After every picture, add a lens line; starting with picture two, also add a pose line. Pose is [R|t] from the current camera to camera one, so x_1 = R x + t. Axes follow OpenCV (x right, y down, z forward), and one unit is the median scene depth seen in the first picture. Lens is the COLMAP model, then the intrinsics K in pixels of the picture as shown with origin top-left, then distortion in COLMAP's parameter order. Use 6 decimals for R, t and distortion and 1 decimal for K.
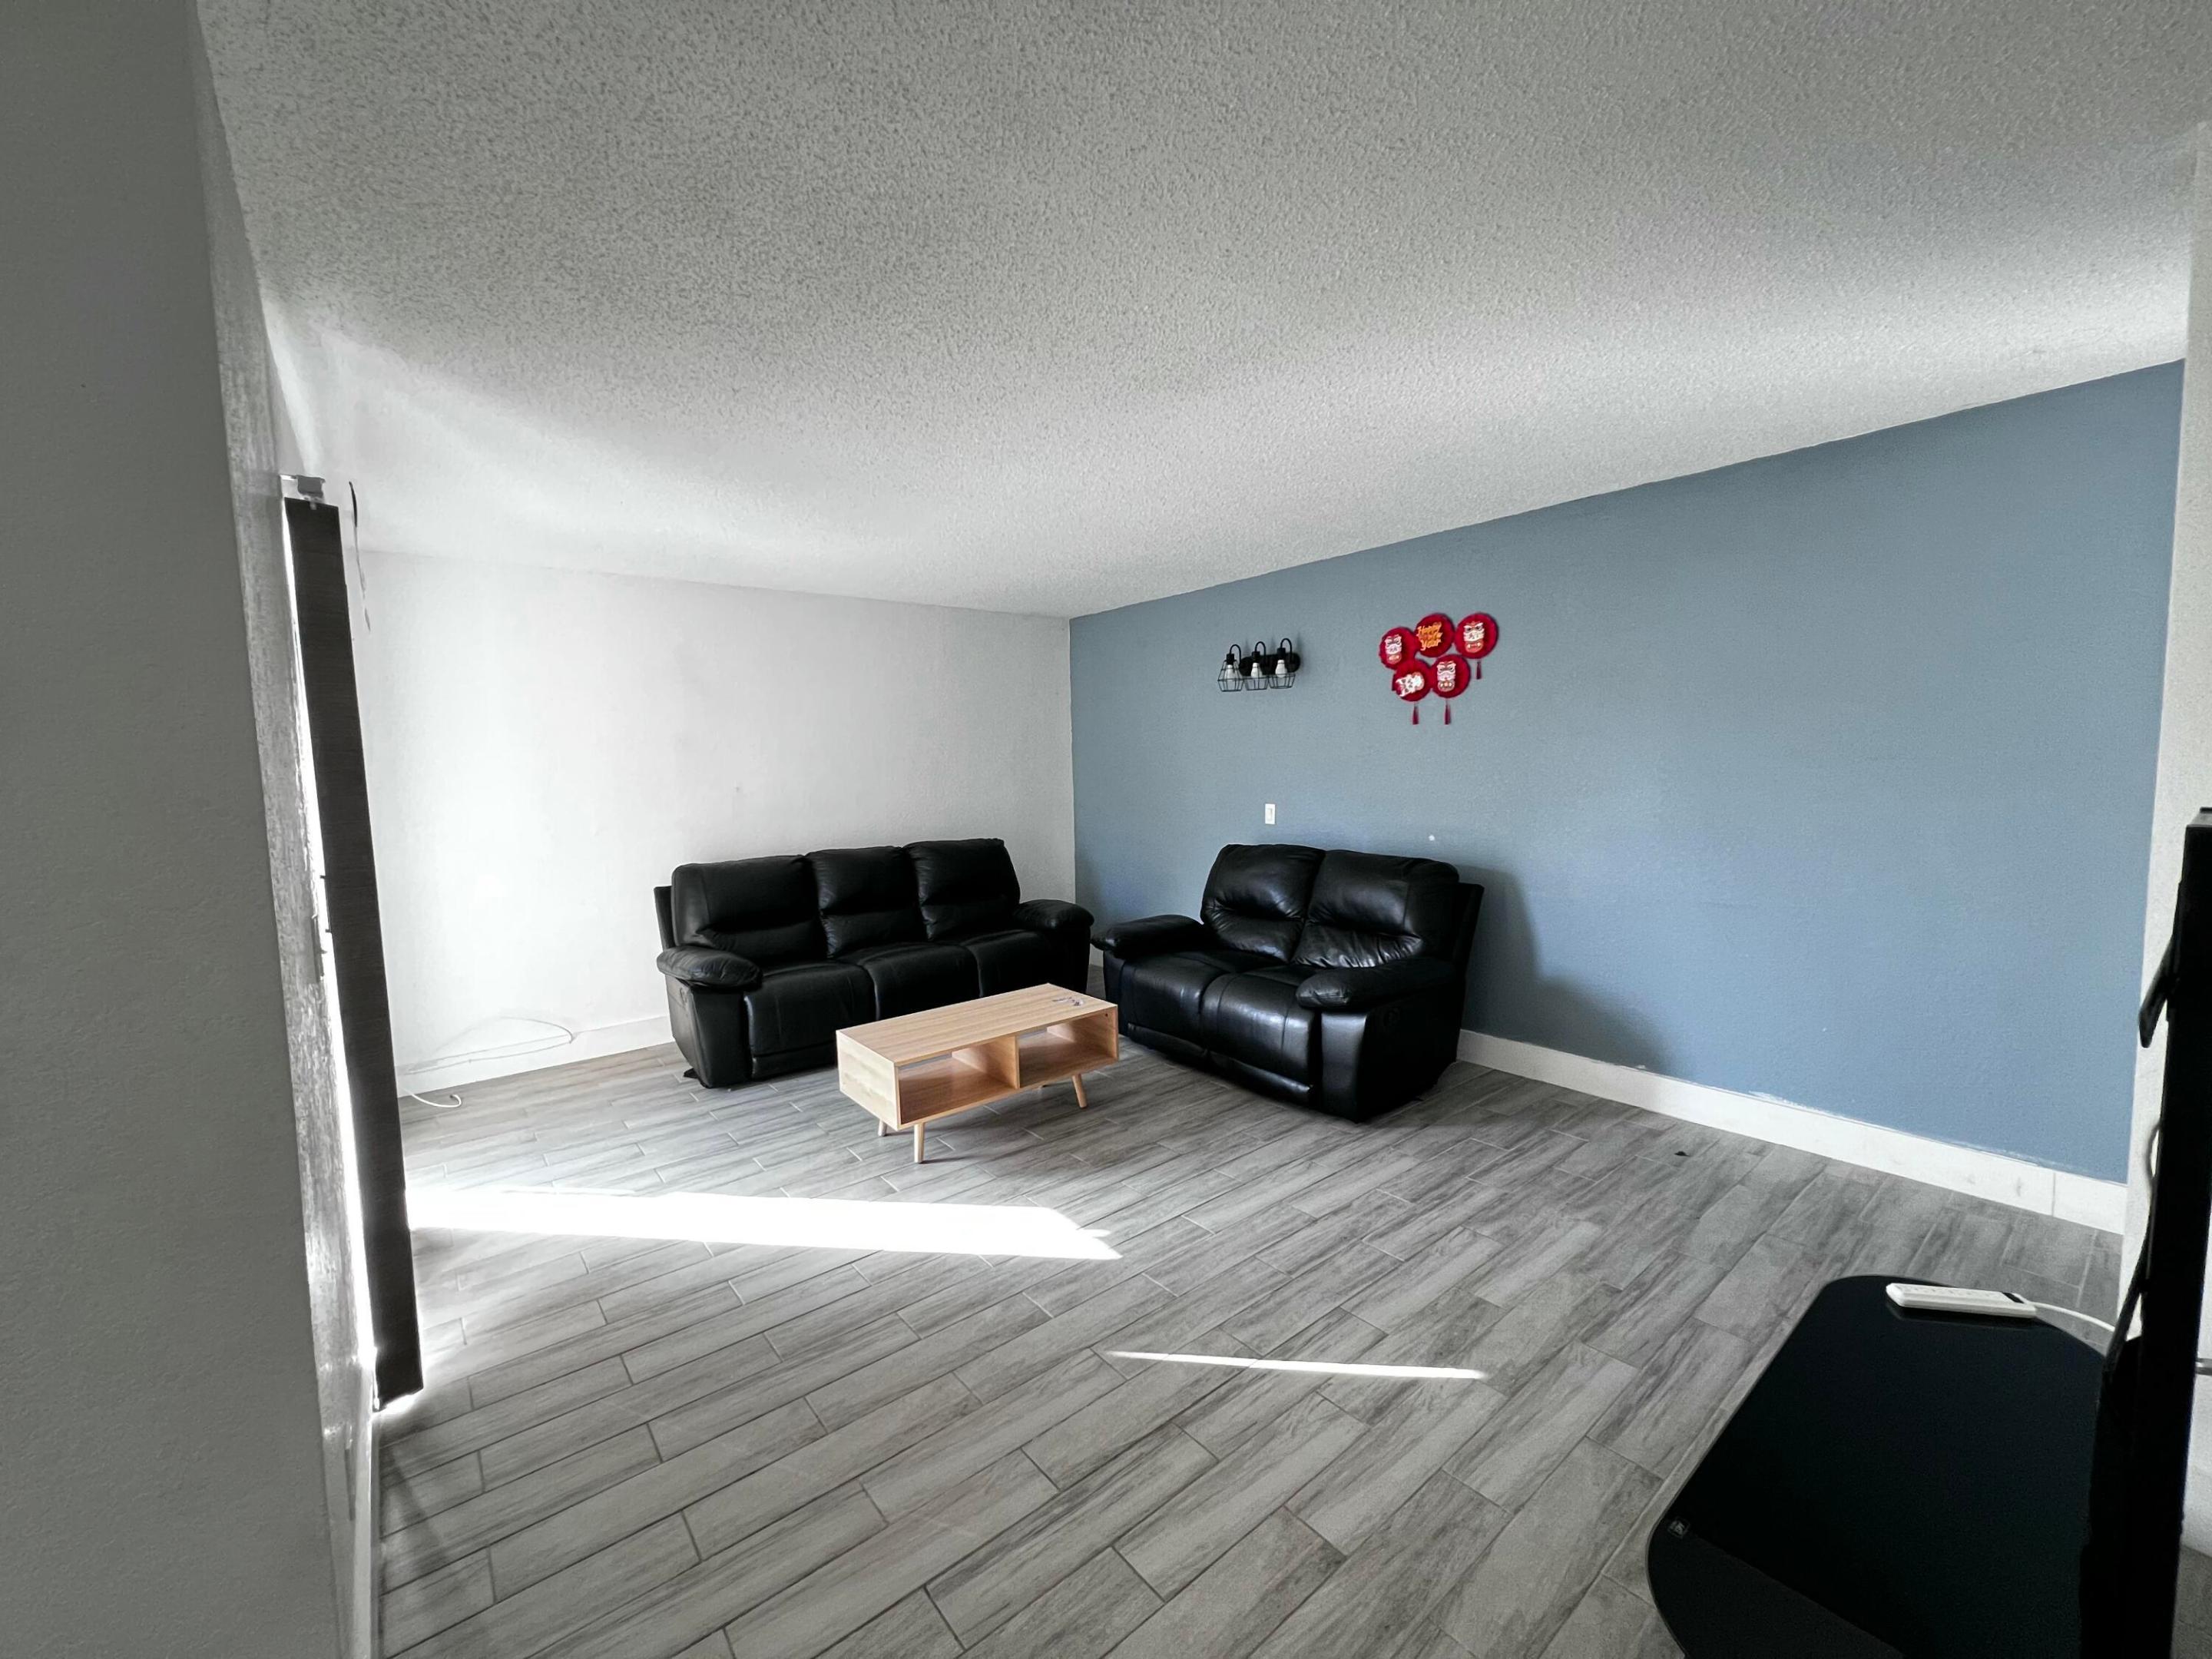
lens RADIAL K [[880.8, 0, 1102.5], [0, 880.8, 828.1], [0, 0, 1]] dist [0.001390, 0.000499]
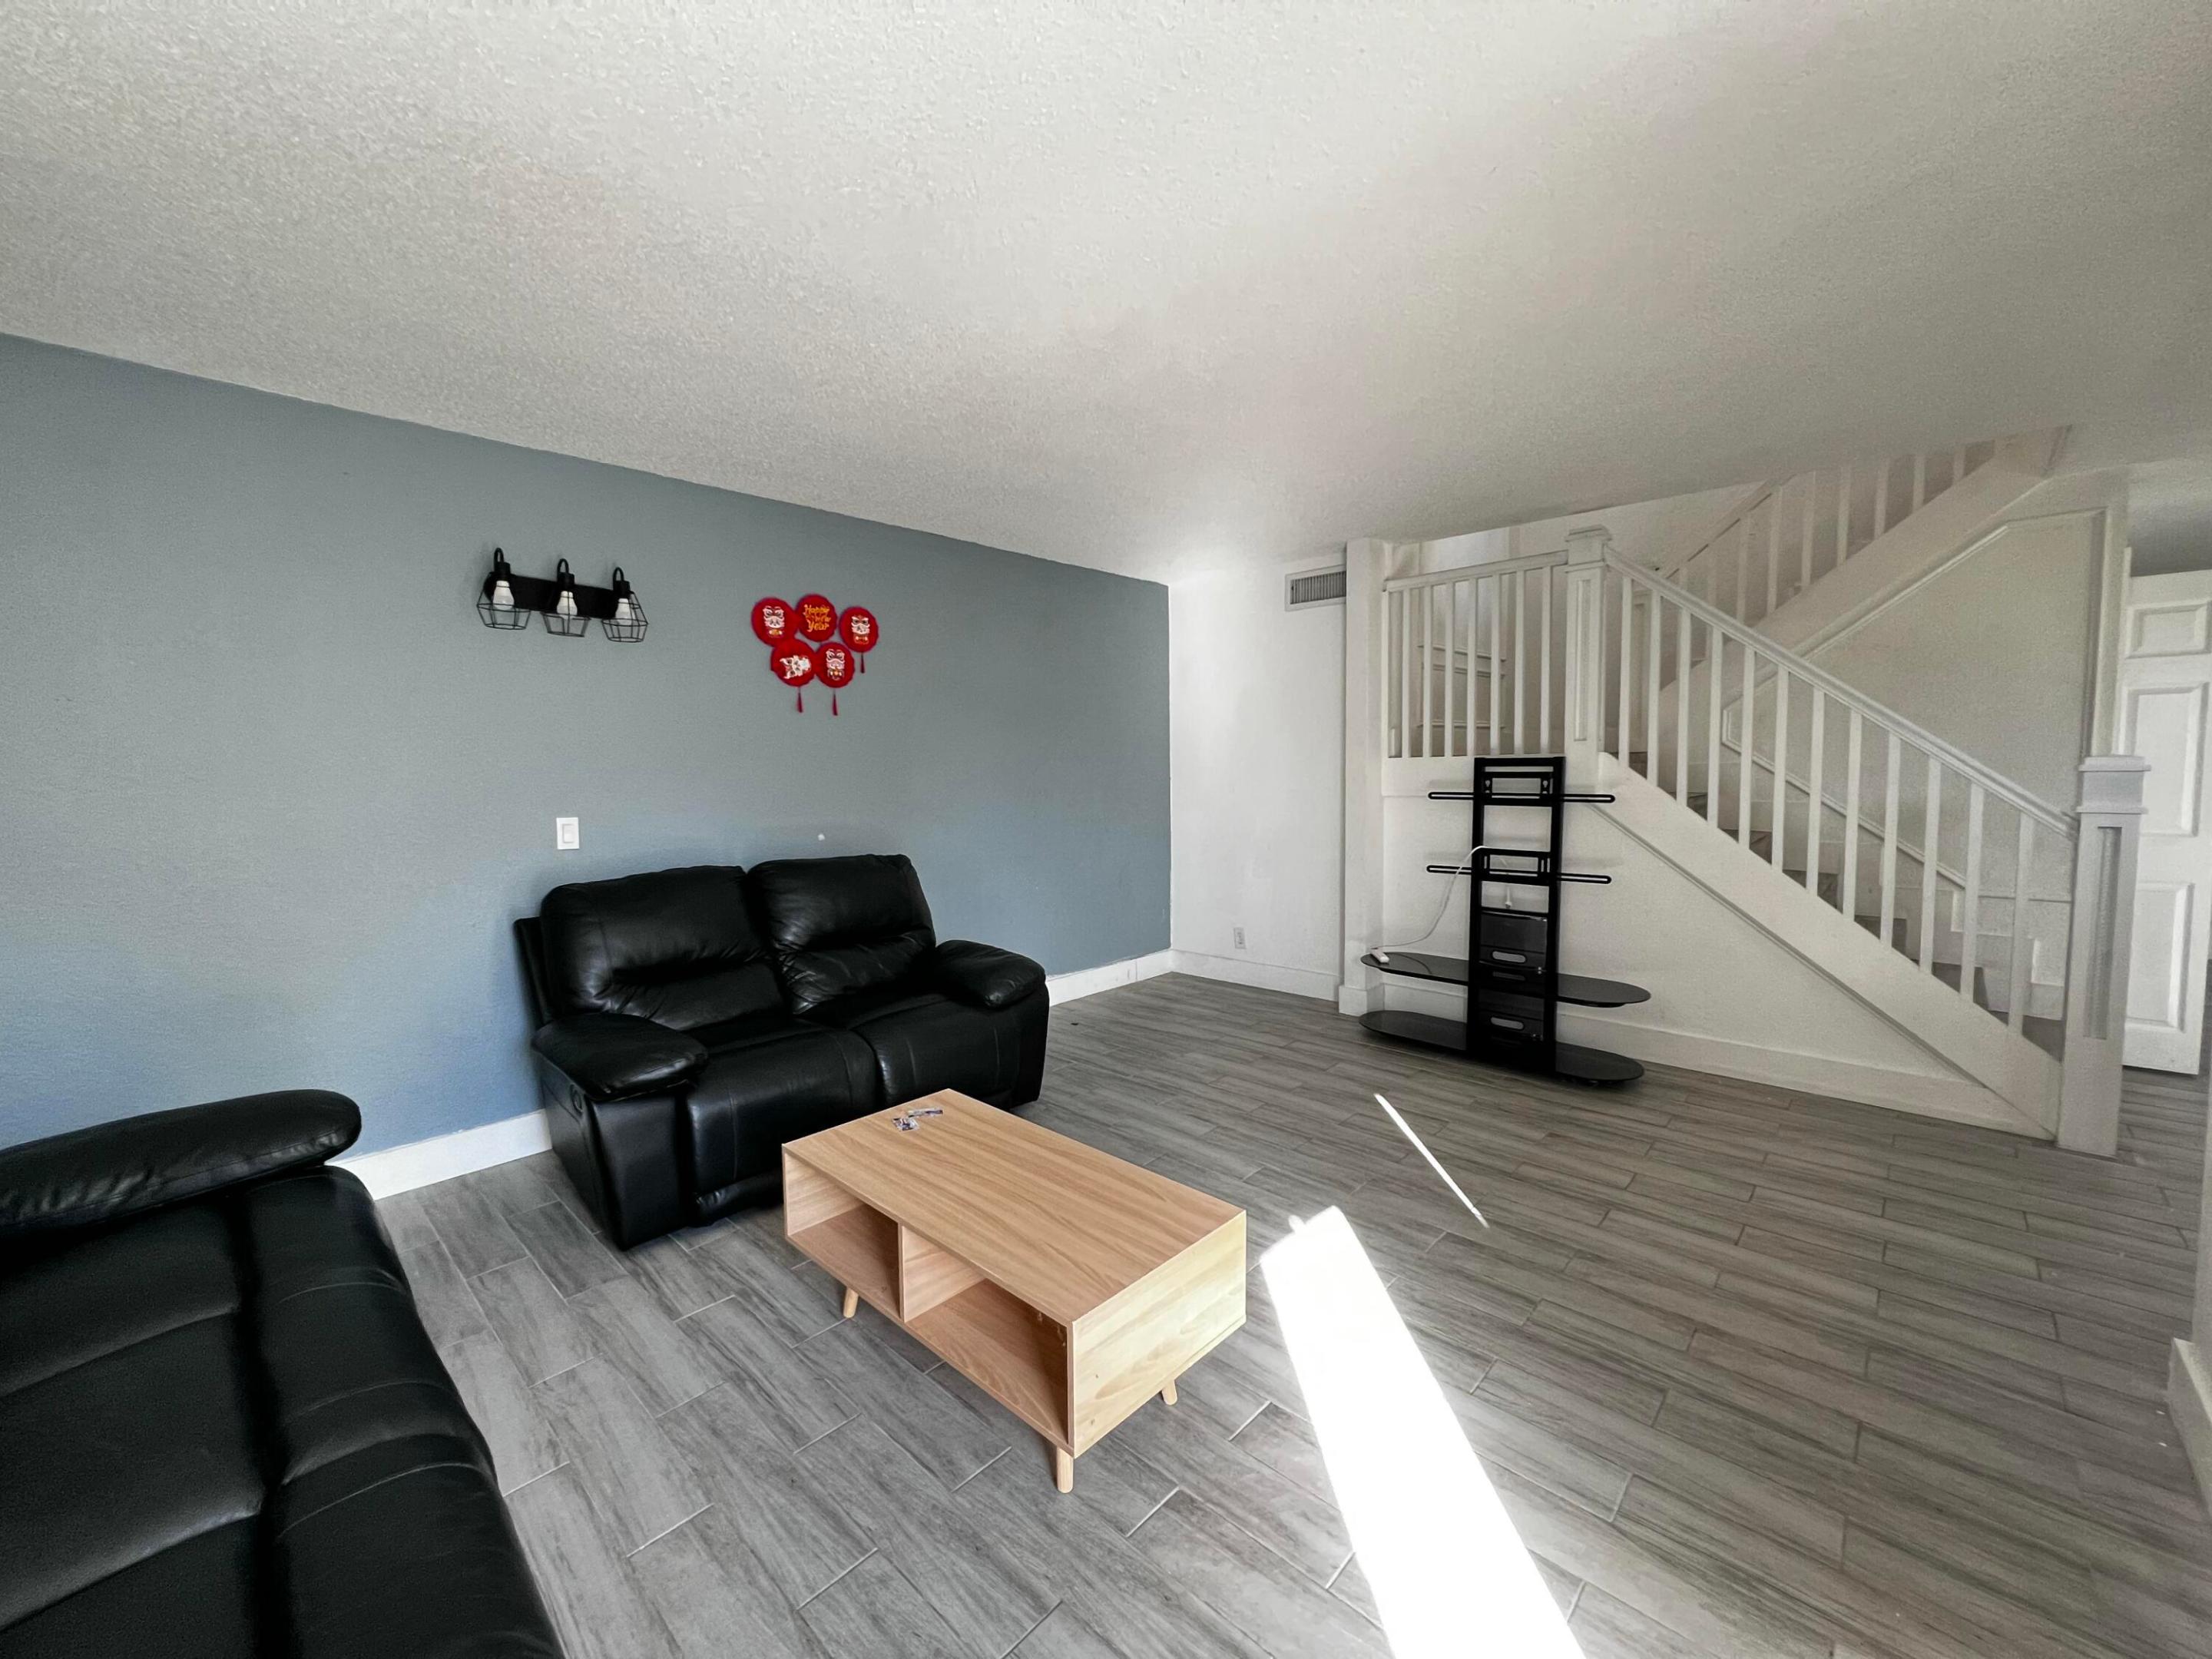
lens RADIAL K [[880.8, 0, 1102.7], [0, 880.8, 831.2], [0, 0, 1]] dist [0.001390, 0.000499]
pose [[-0.131112, -0.048913, 0.990160, -0.794067], [0.093599, 0.993710, 0.061482, -0.033377], [-0.986939, 0.100739, -0.125710, 1.132594]]
